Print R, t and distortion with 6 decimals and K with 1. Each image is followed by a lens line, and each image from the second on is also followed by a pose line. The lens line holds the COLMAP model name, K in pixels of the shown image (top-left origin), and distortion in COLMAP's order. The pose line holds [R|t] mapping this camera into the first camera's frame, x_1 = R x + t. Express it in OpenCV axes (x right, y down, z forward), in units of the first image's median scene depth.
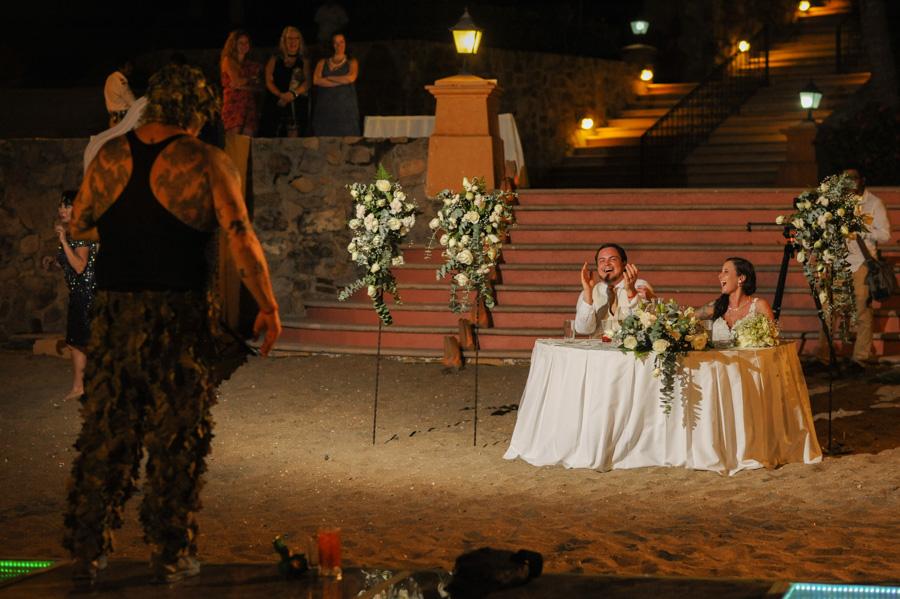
lens RADIAL K [[2244.3, 0, 450.7], [0, 2244.3, 296.2], [0, 0, 1]] dist [0.040827, 0.000000]
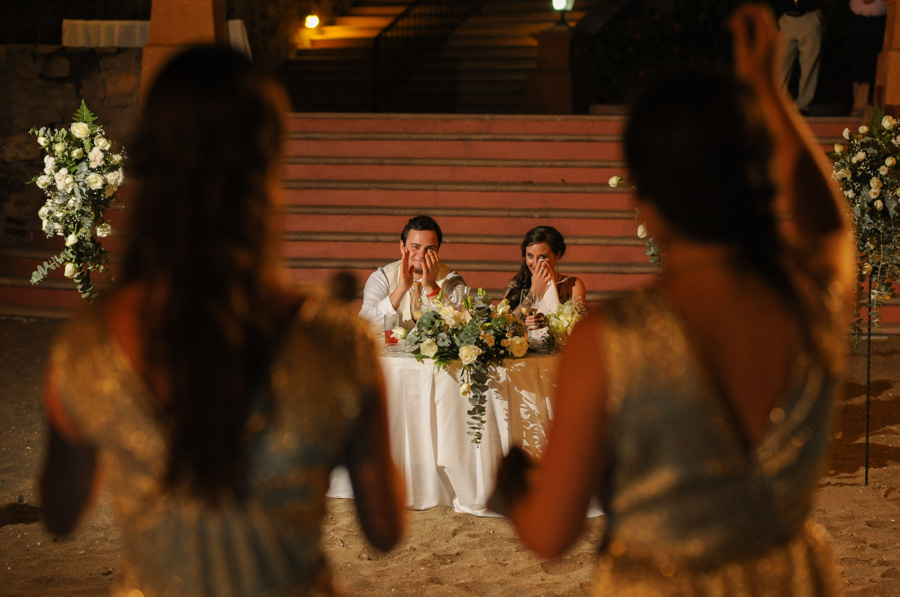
lens RADIAL K [[2244.3, 0, 446.6], [0, 2244.3, 302.9], [0, 0, 1]] dist [0.040827, 0.000000]
pose [[0.990884, -0.001874, 0.134704, -0.010393], [-0.005707, 0.998422, 0.055871, -0.023775], [-0.134596, -0.056131, 0.989310, 0.161076]]
